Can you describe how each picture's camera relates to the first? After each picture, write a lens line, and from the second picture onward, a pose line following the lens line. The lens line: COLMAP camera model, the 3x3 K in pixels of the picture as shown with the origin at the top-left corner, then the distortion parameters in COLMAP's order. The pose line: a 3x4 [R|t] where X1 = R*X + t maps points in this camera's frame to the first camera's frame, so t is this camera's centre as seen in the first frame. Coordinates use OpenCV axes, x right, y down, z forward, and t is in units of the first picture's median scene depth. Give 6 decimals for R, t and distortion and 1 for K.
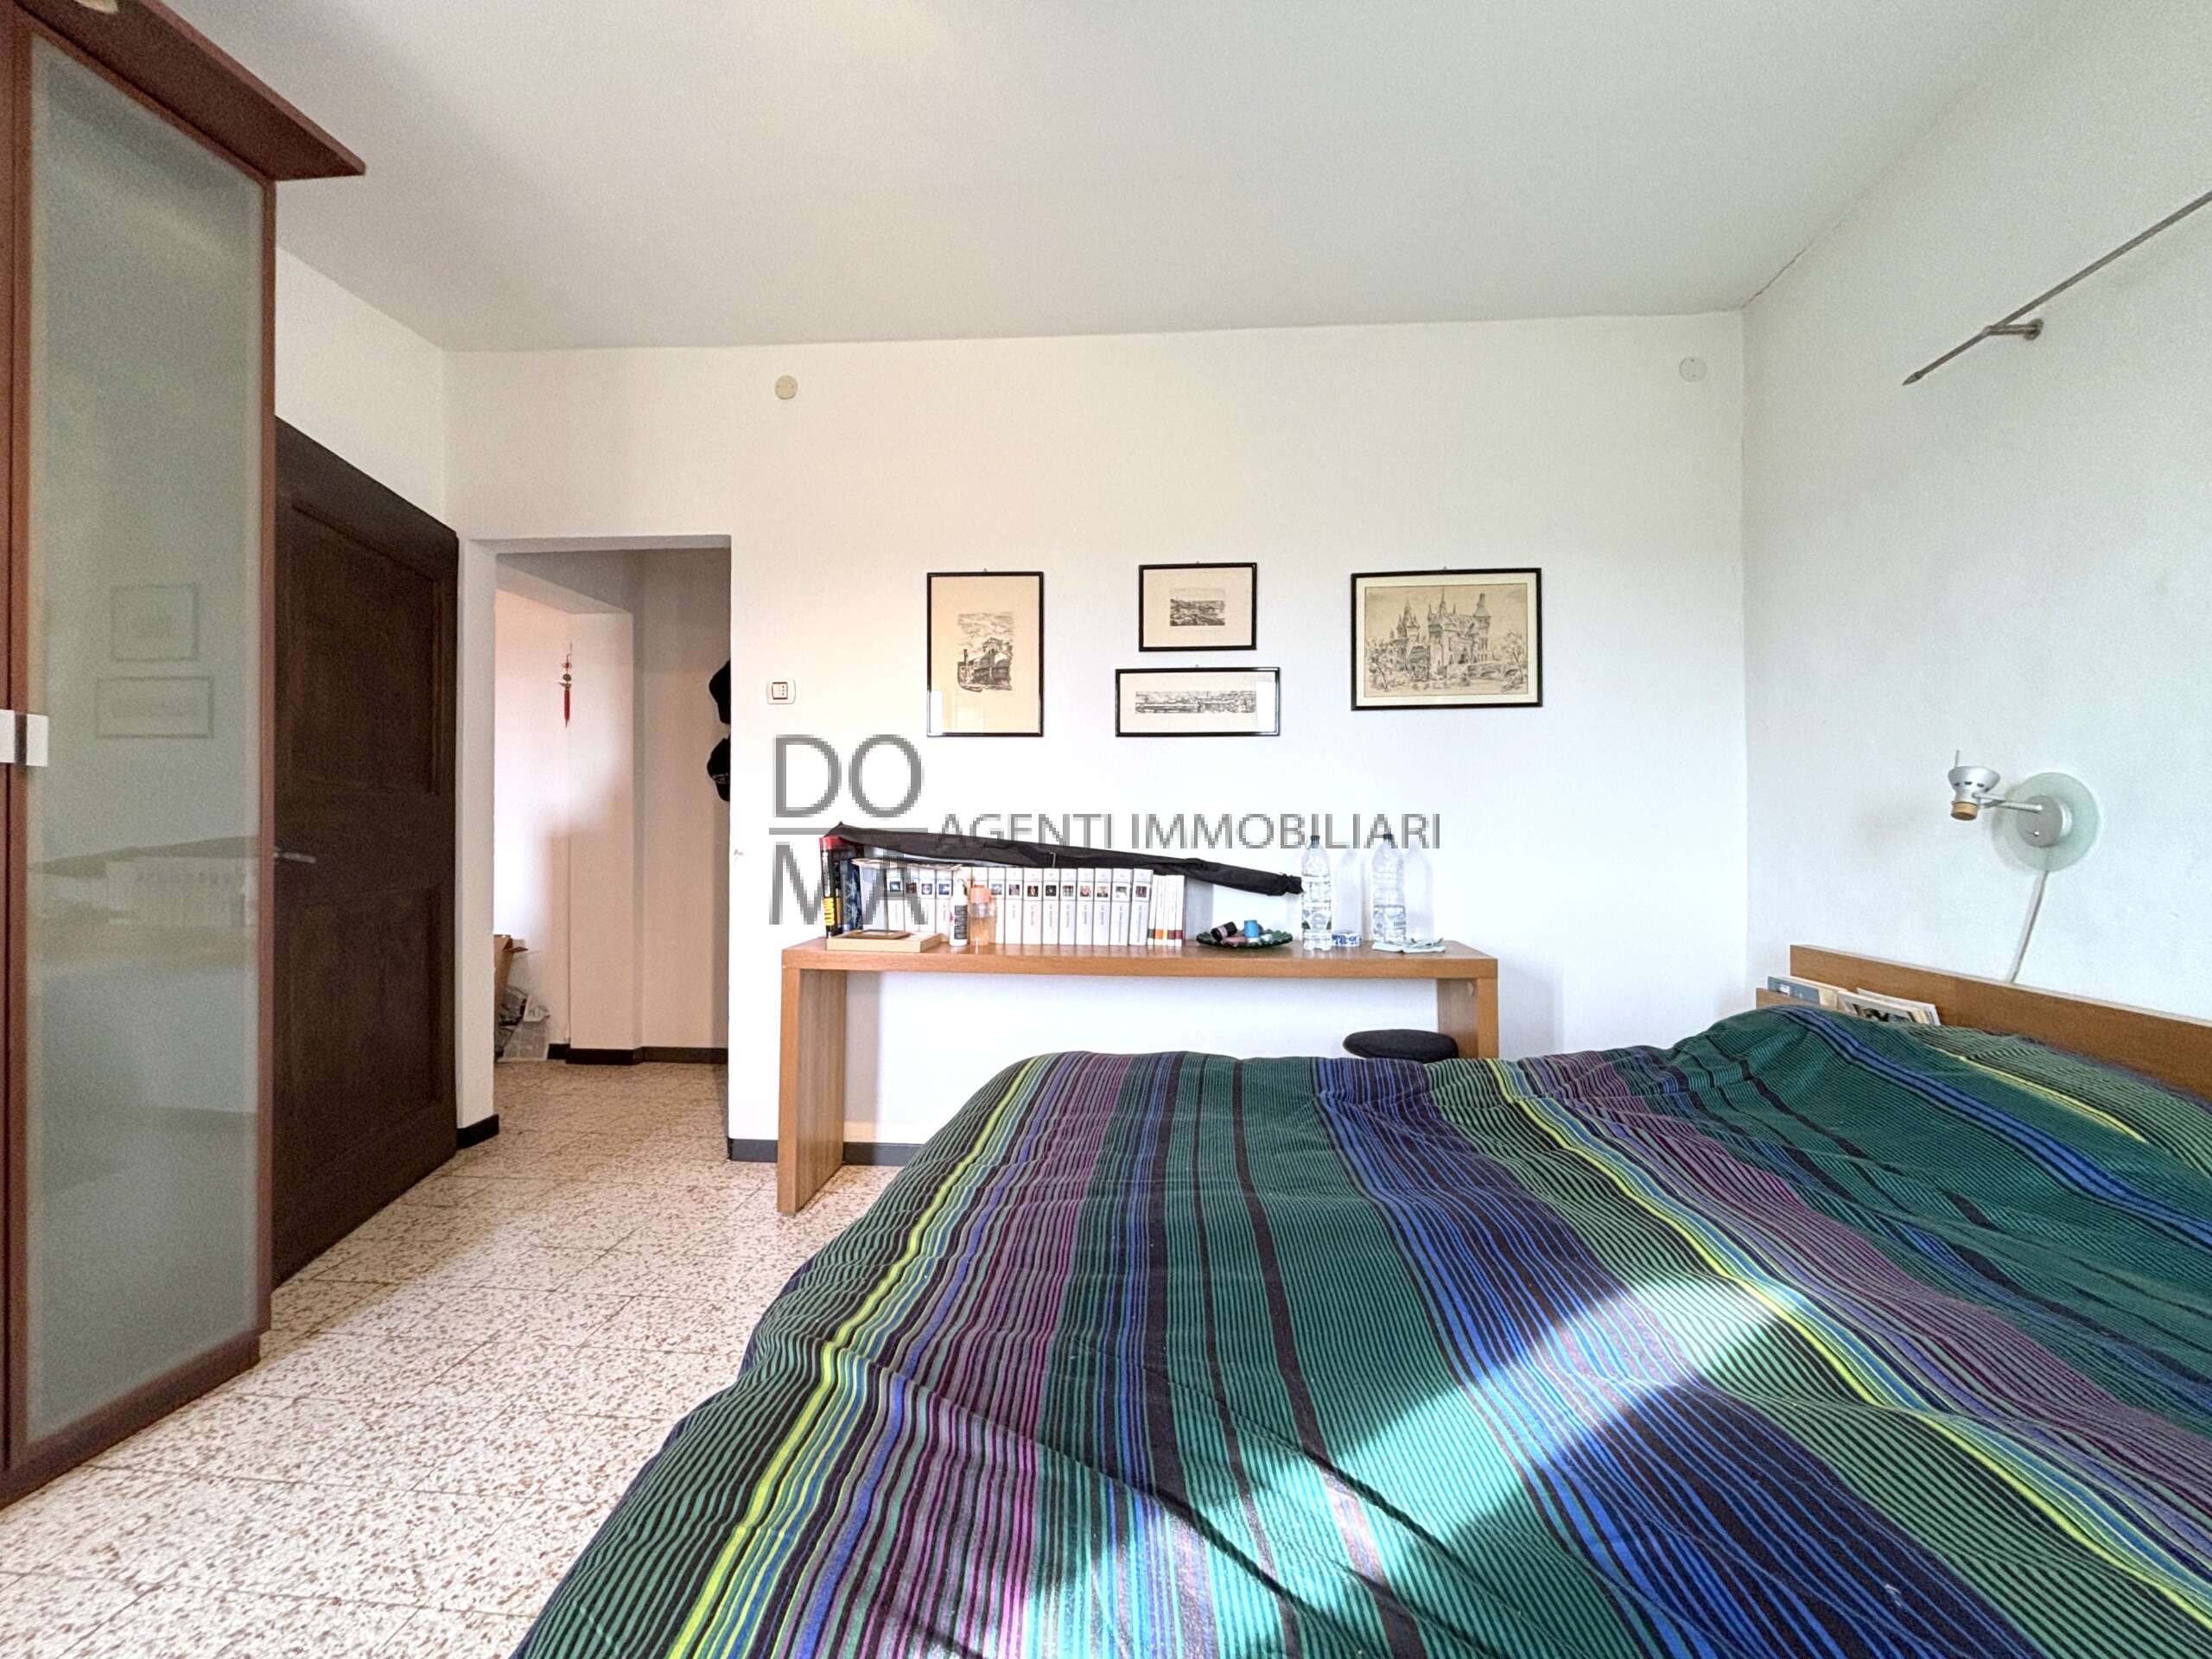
lens RADIAL K [[905.6, 0, 1110.9], [0, 905.6, 825.2], [0, 0, 1]] dist [0.005034, -0.002674]
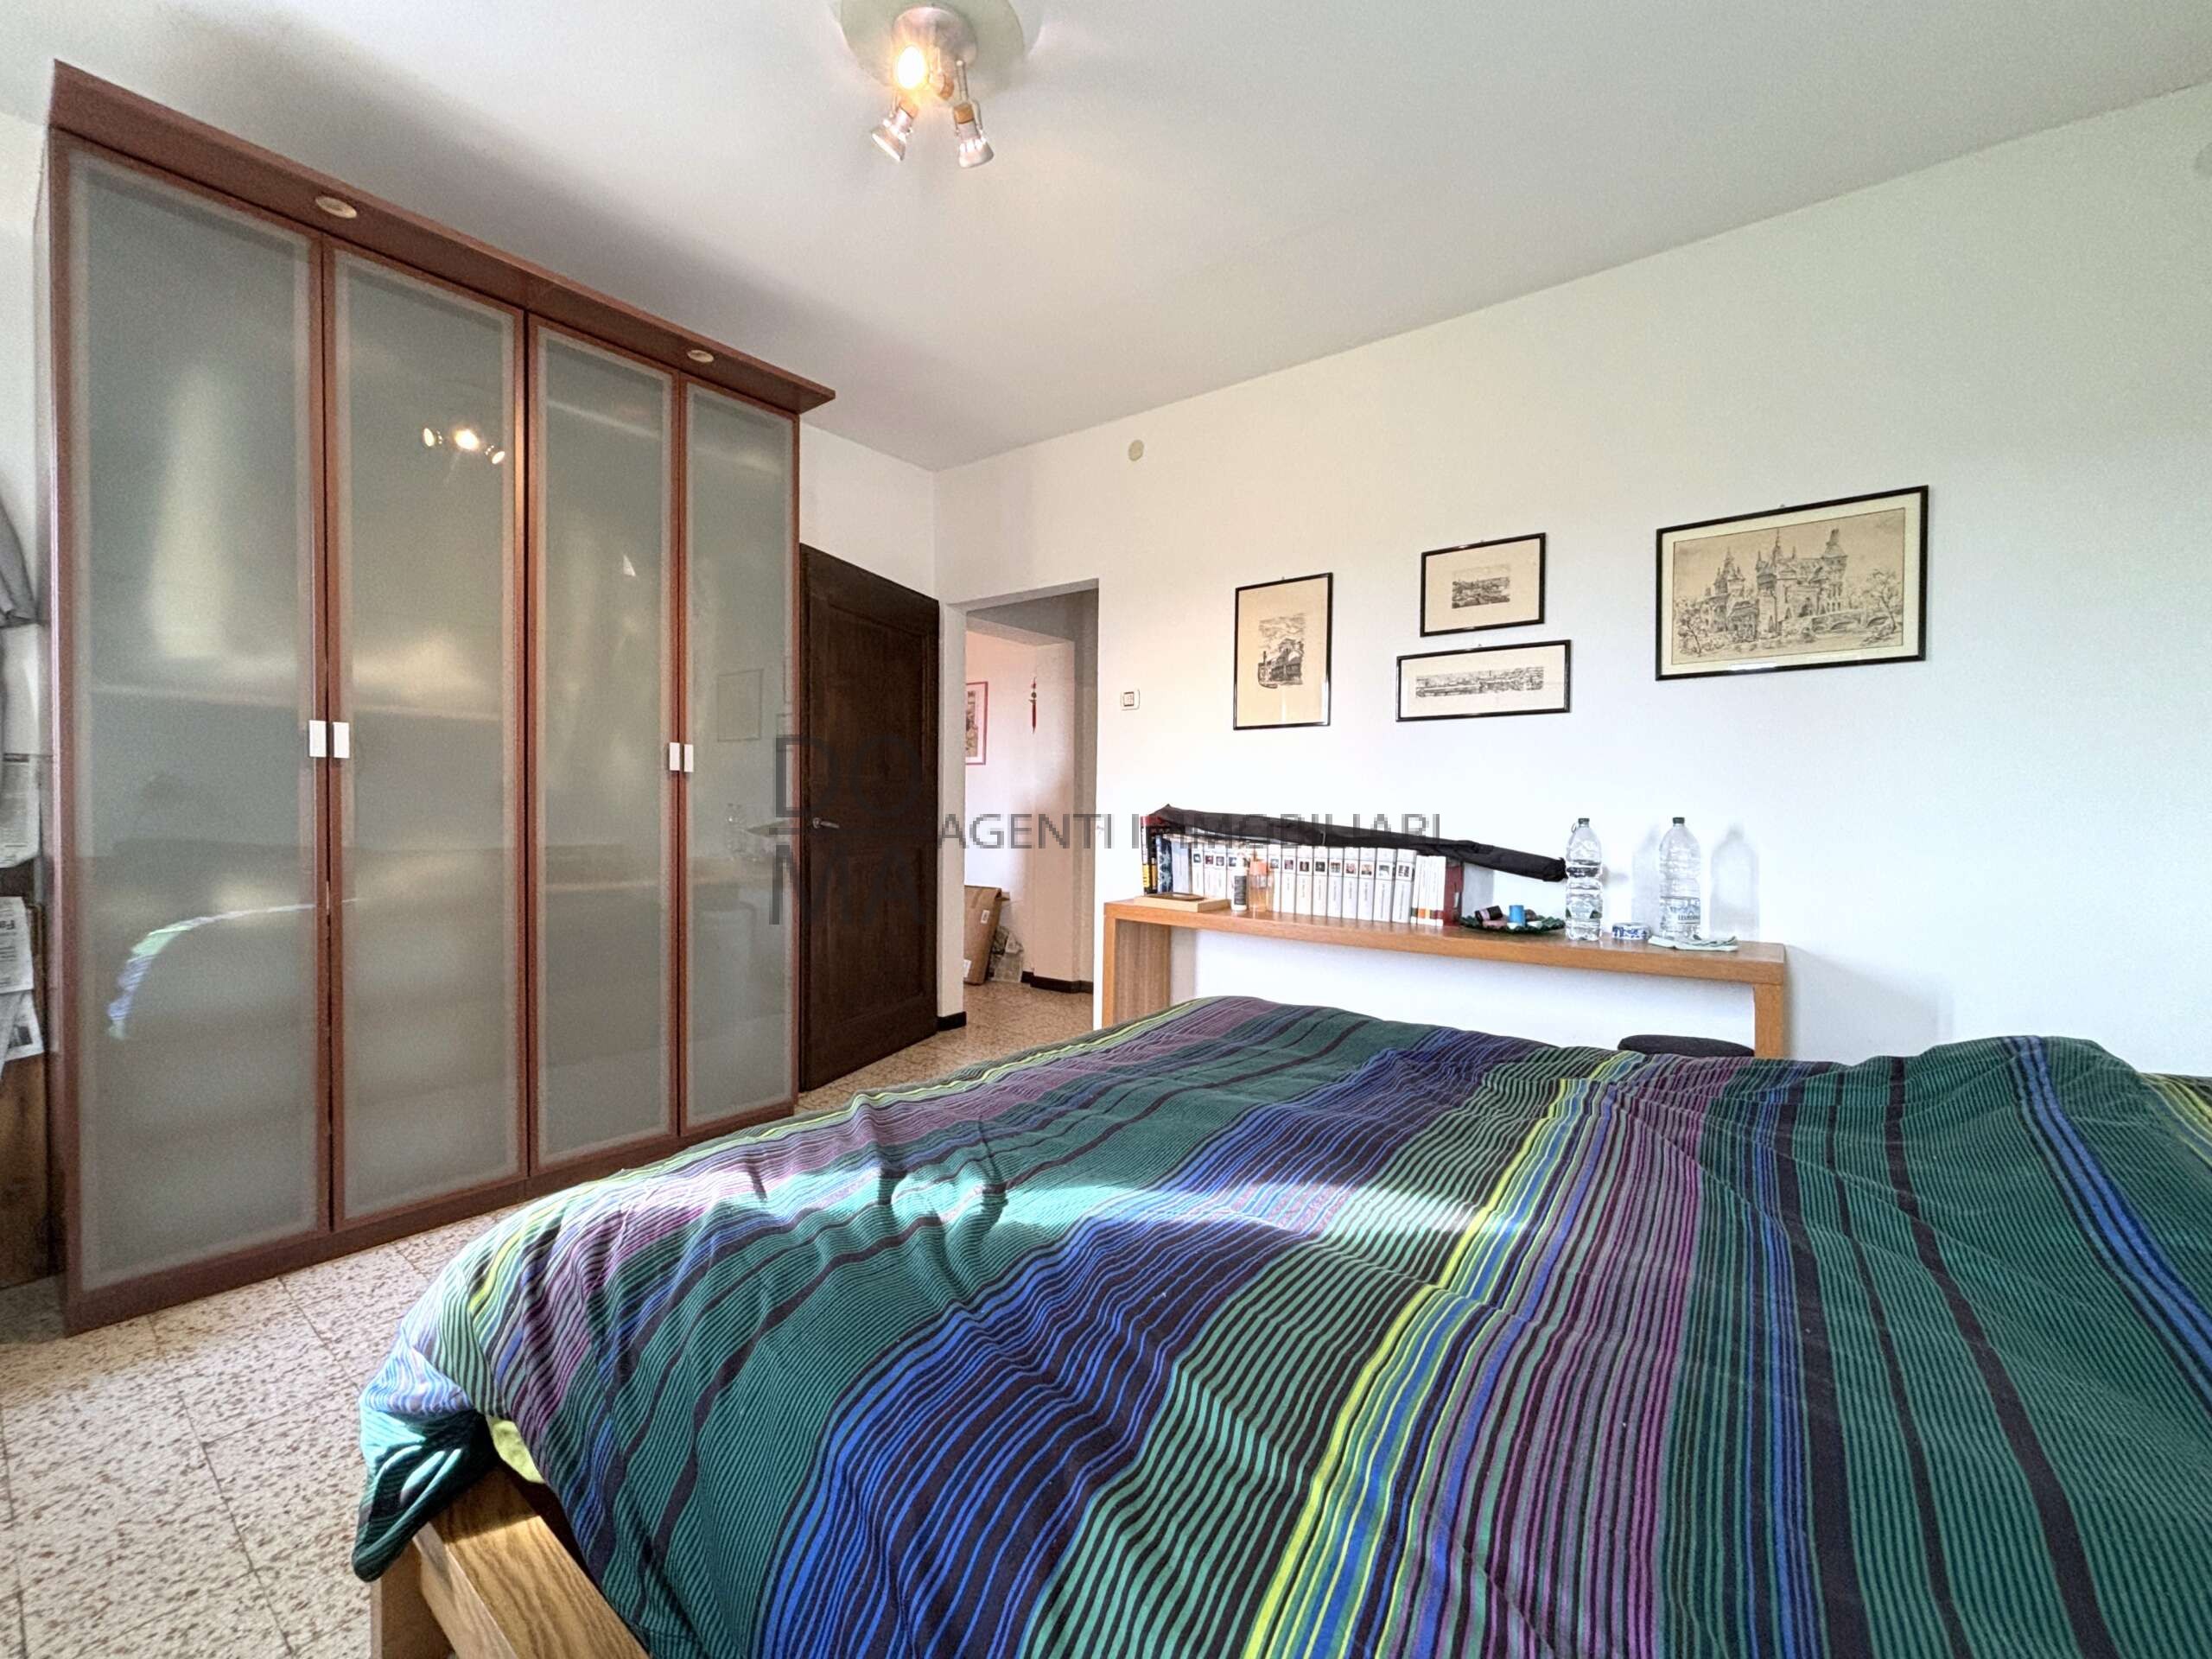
lens RADIAL K [[905.6, 0, 1102.1], [0, 905.6, 828.4], [0, 0, 1]] dist [0.005034, -0.002674]
pose [[0.836355, 0.016927, -0.547926, 0.309375], [-0.006776, 0.999766, 0.020542, 0.005279], [0.548146, -0.013468, 0.836275, -0.062088]]
